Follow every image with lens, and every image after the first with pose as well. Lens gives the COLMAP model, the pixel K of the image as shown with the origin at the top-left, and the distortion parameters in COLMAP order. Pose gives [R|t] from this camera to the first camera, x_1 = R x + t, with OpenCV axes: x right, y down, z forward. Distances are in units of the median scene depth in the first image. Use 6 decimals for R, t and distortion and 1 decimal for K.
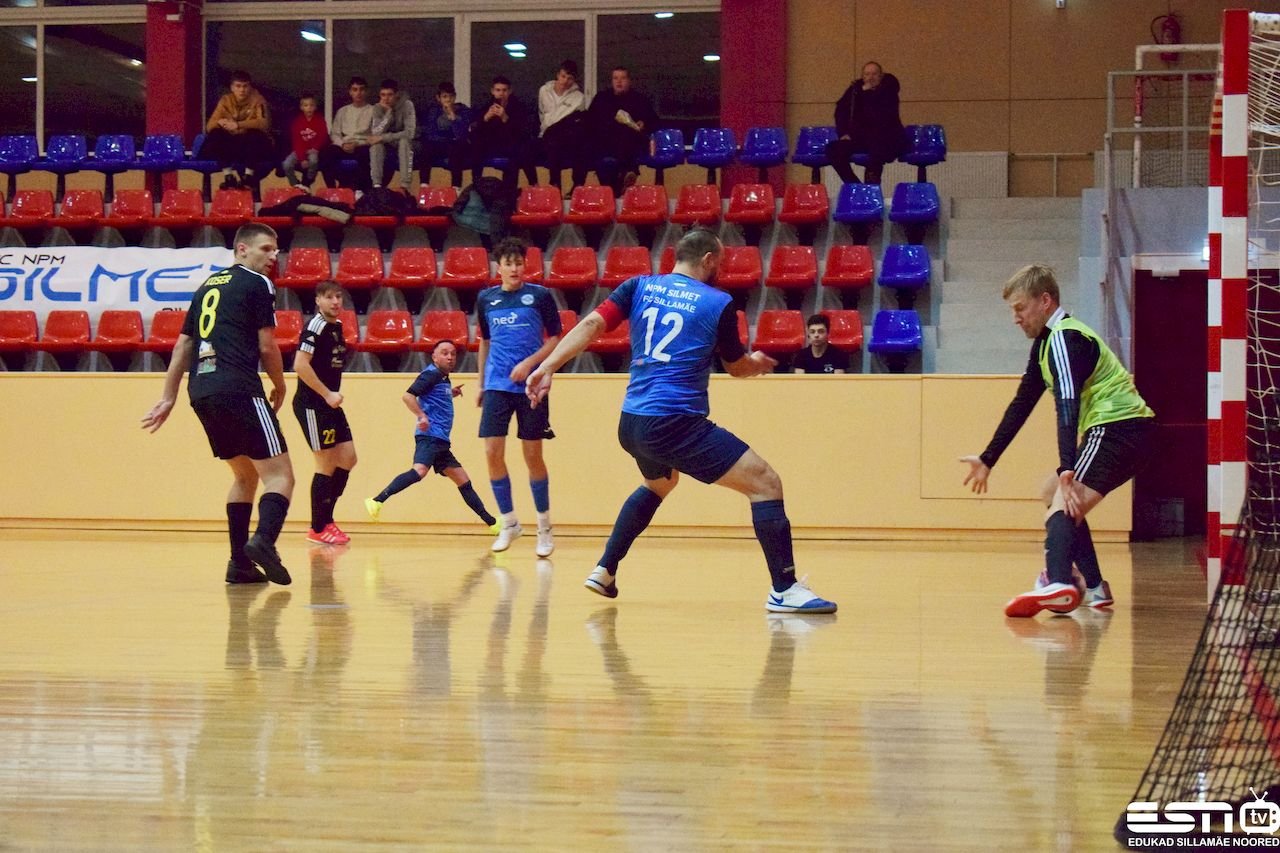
lens RADIAL K [[2973.9, 0, 596.8], [0, 2973.9, 393.1], [0, 0, 1]] dist [0.051262, 0.000000]
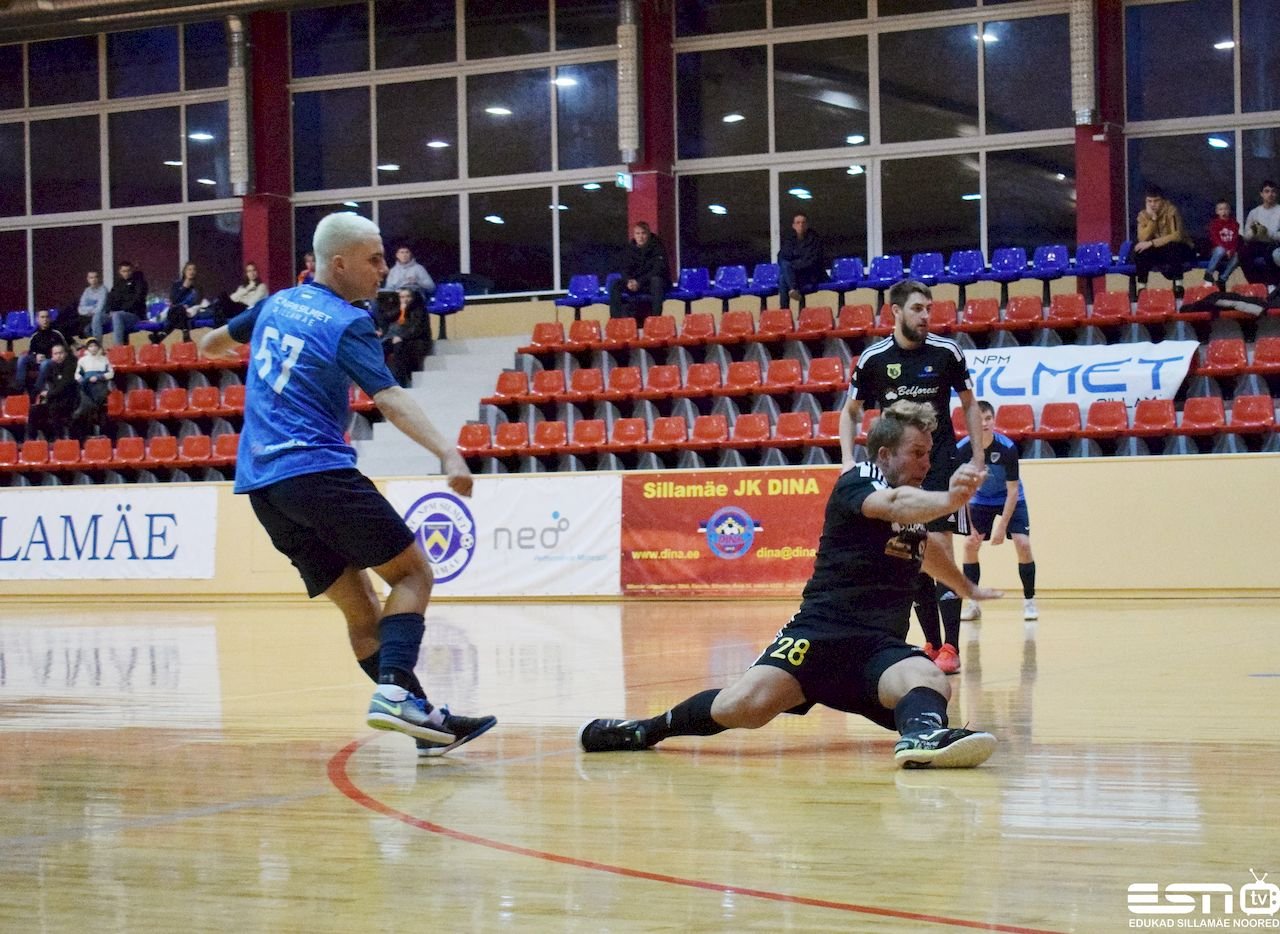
lens RADIAL K [[2539.0, 0, 521.2], [0, 2539.0, 508.0], [0, 0, 1]] dist [0.022346, 0.000000]
pose [[0.969421, -0.025896, -0.244034, -0.122538], [0.028452, 0.999571, 0.006953, -0.000511], [0.243749, -0.013684, 0.969742, 0.025277]]
